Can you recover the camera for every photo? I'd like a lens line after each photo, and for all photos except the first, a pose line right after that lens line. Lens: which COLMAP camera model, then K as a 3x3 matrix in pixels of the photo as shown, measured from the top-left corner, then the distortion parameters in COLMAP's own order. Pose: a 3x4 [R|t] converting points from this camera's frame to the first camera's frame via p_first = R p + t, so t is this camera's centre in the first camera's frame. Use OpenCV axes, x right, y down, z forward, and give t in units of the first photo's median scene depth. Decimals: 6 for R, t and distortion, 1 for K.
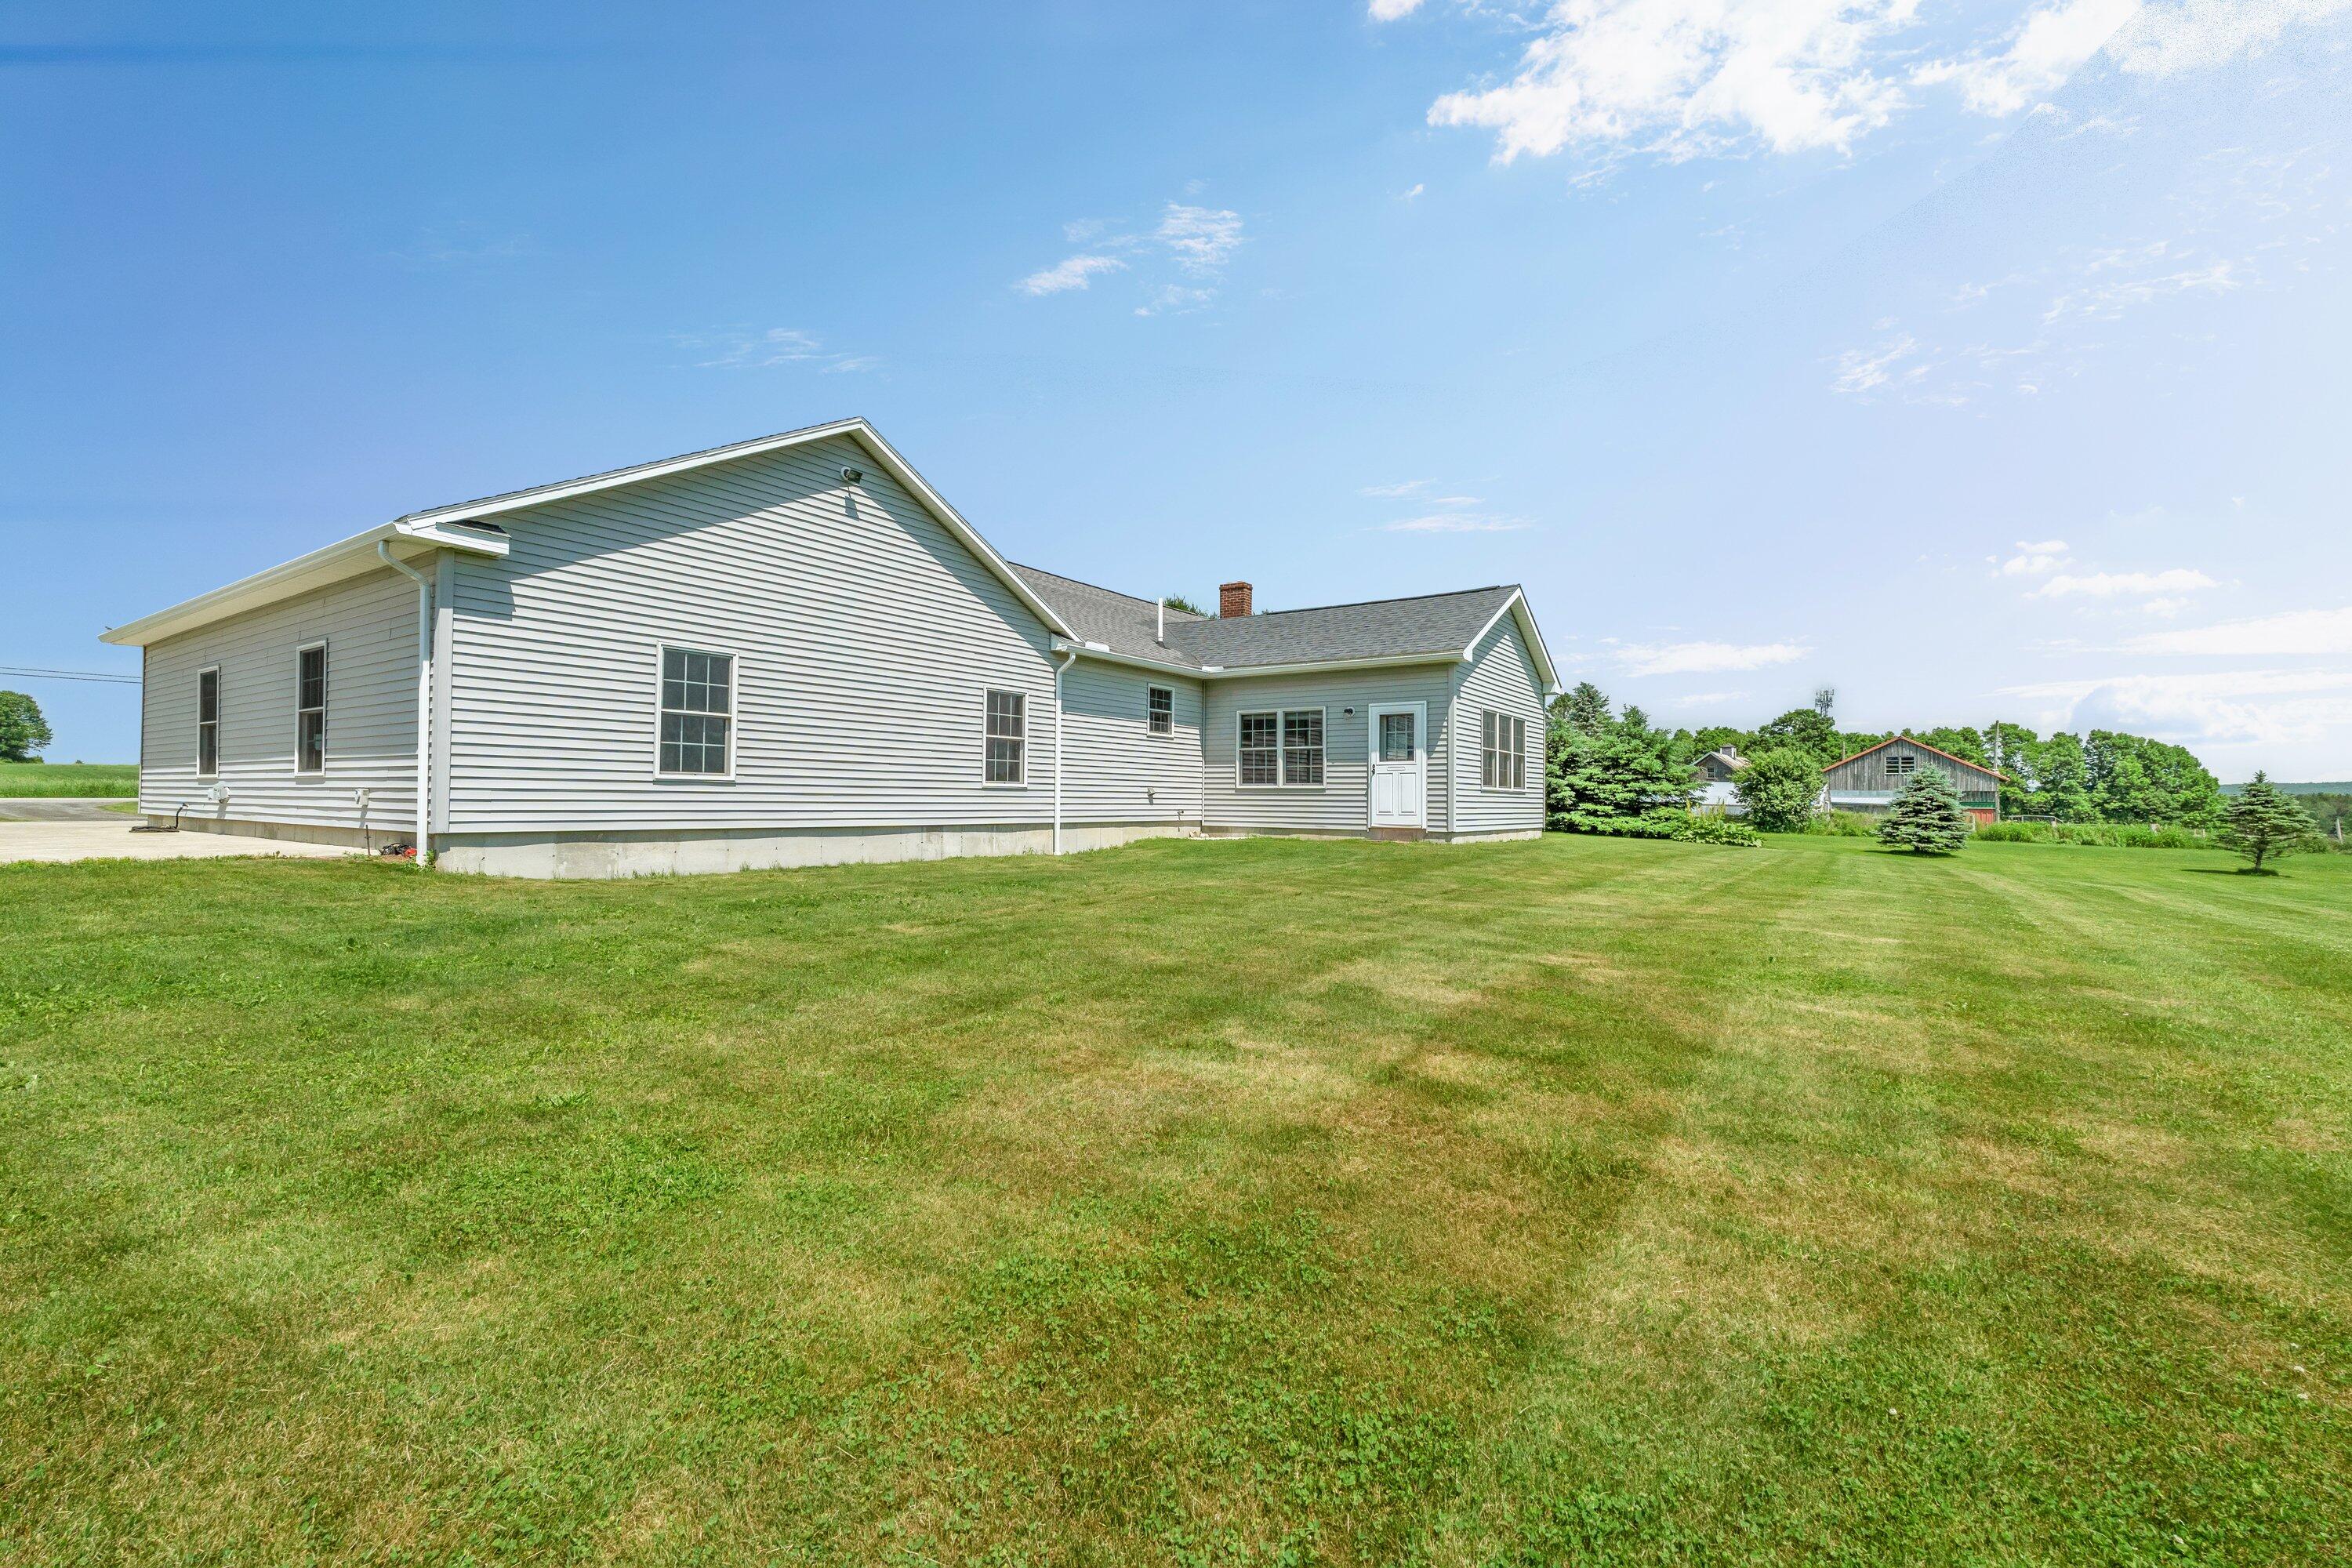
lens RADIAL K [[1015.0, 0, 1193.3], [0, 1015.0, 784.1], [0, 0, 1]] dist [0.001729, -0.000081]
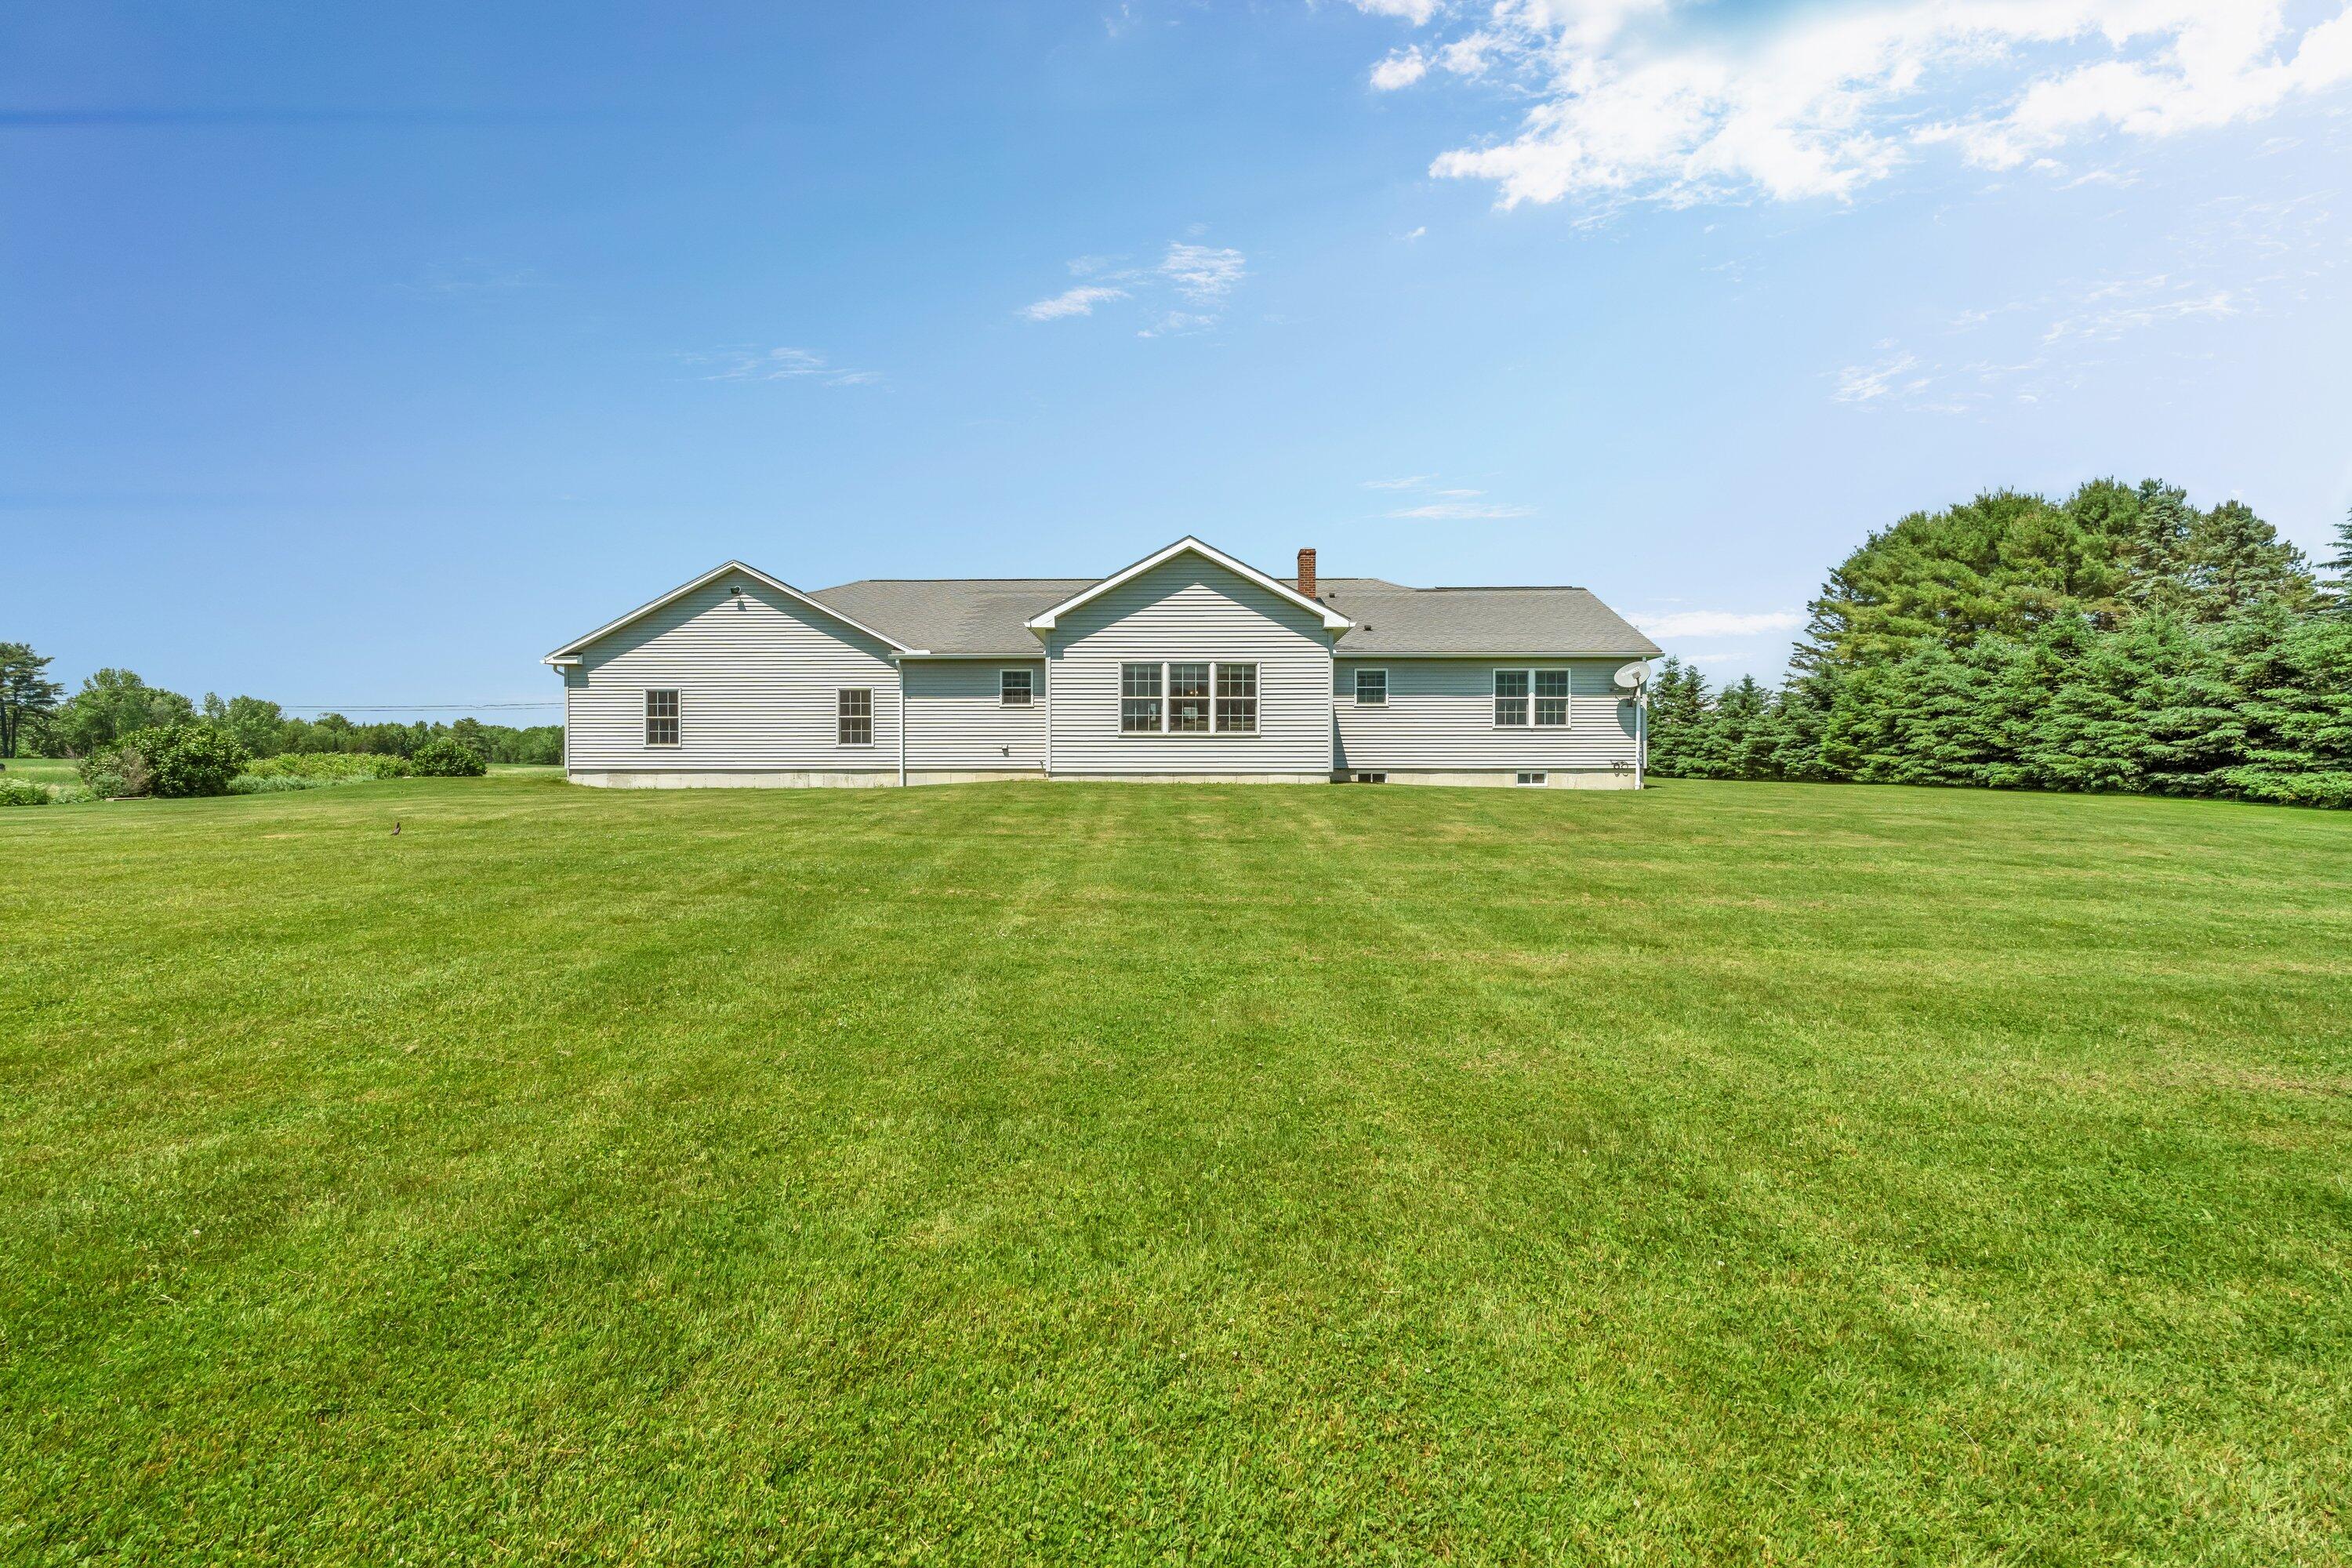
lens RADIAL K [[1015.0, 0, 1171.9], [0, 1015.0, 780.0], [0, 0, 1]] dist [0.001729, -0.000081]
pose [[0.543790, 0.002778, -0.839216, 1.476215], [0.021035, 0.999635, 0.016939, 0.039628], [0.838957, -0.026865, 0.543534, 0.524820]]
